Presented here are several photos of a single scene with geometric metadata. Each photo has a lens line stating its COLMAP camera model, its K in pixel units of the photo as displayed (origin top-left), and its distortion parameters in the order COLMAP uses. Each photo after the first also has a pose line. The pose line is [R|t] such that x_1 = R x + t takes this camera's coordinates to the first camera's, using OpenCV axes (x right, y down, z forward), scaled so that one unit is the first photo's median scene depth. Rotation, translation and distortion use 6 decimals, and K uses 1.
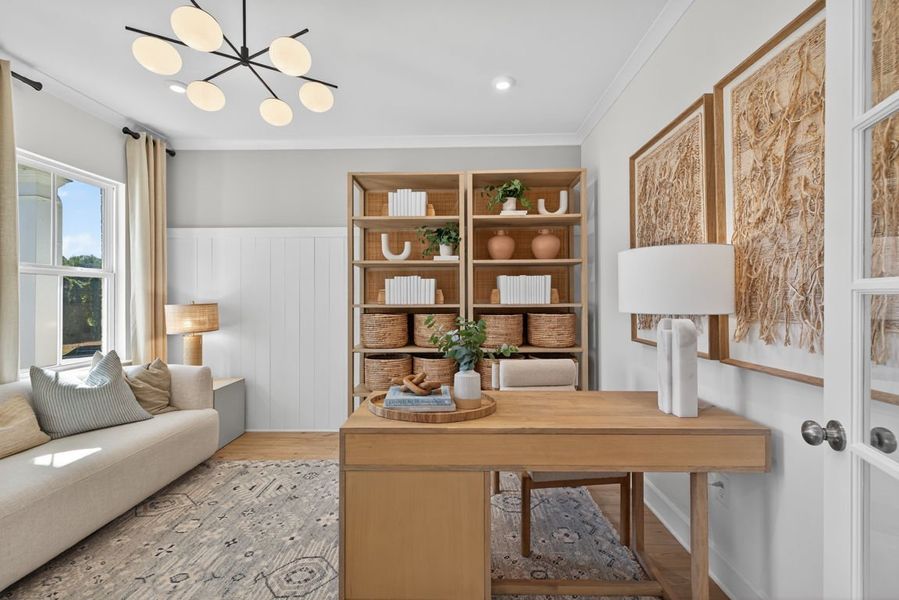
lens RADIAL K [[376.9, 0, 453.0], [0, 376.9, 298.8], [0, 0, 1]] dist [0.004521, -0.002387]
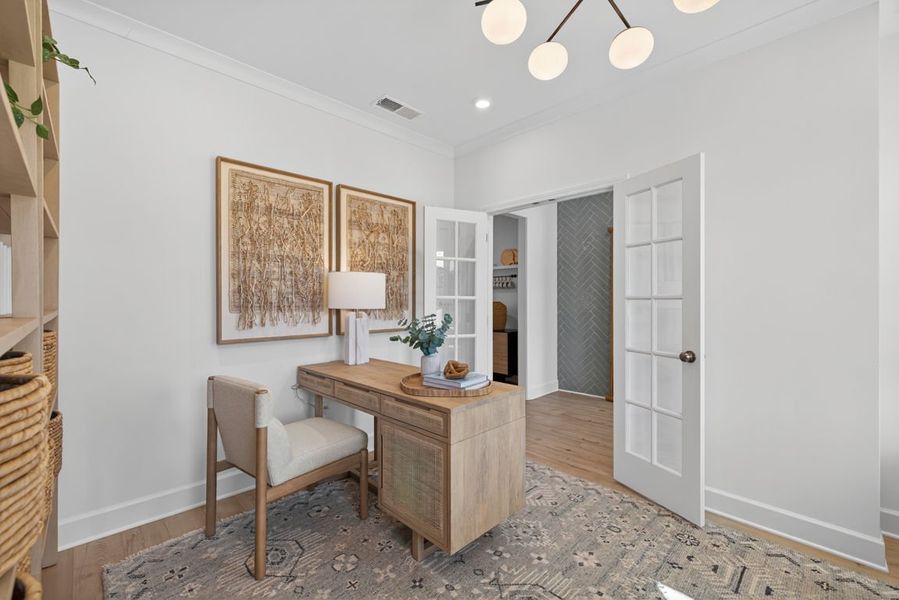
lens RADIAL K [[376.9, 0, 451.2], [0, 376.9, 301.6], [0, 0, 1]] dist [0.004521, -0.002387]
pose [[-0.715841, 0.003229, 0.698256, -0.642824], [0.002631, 0.999995, -0.001927, 0.006512], [-0.698259, 0.000457, -0.715845, 1.284248]]
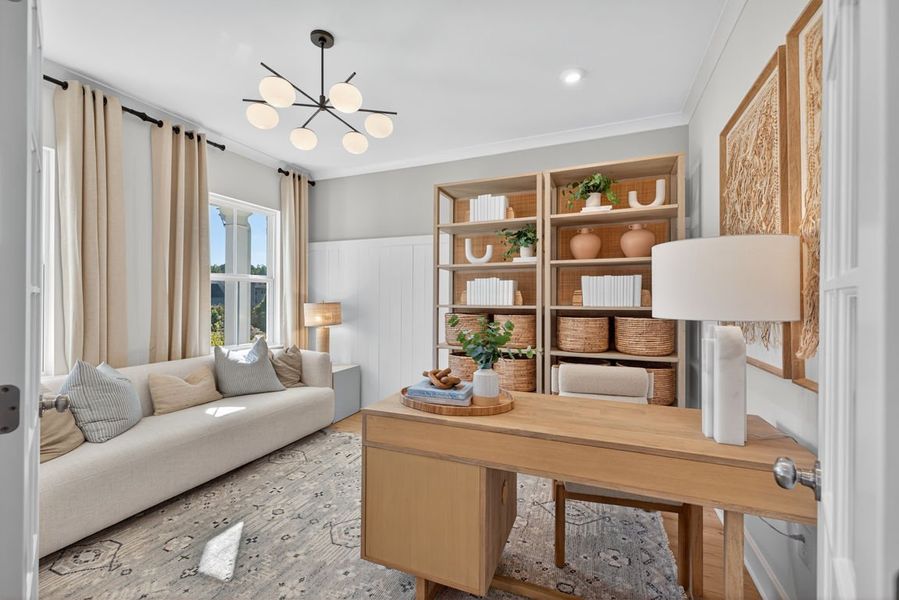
lens RADIAL K [[370.3, 0, 449.8], [0, 370.3, 299.9], [0, 0, 1]] dist [-0.000300, -0.000062]
pose [[0.933578, 0.007171, -0.358301, 0.205199], [-0.007444, 0.999972, 0.000615, 0.000258], [0.358296, 0.002093, 0.933606, 0.011110]]
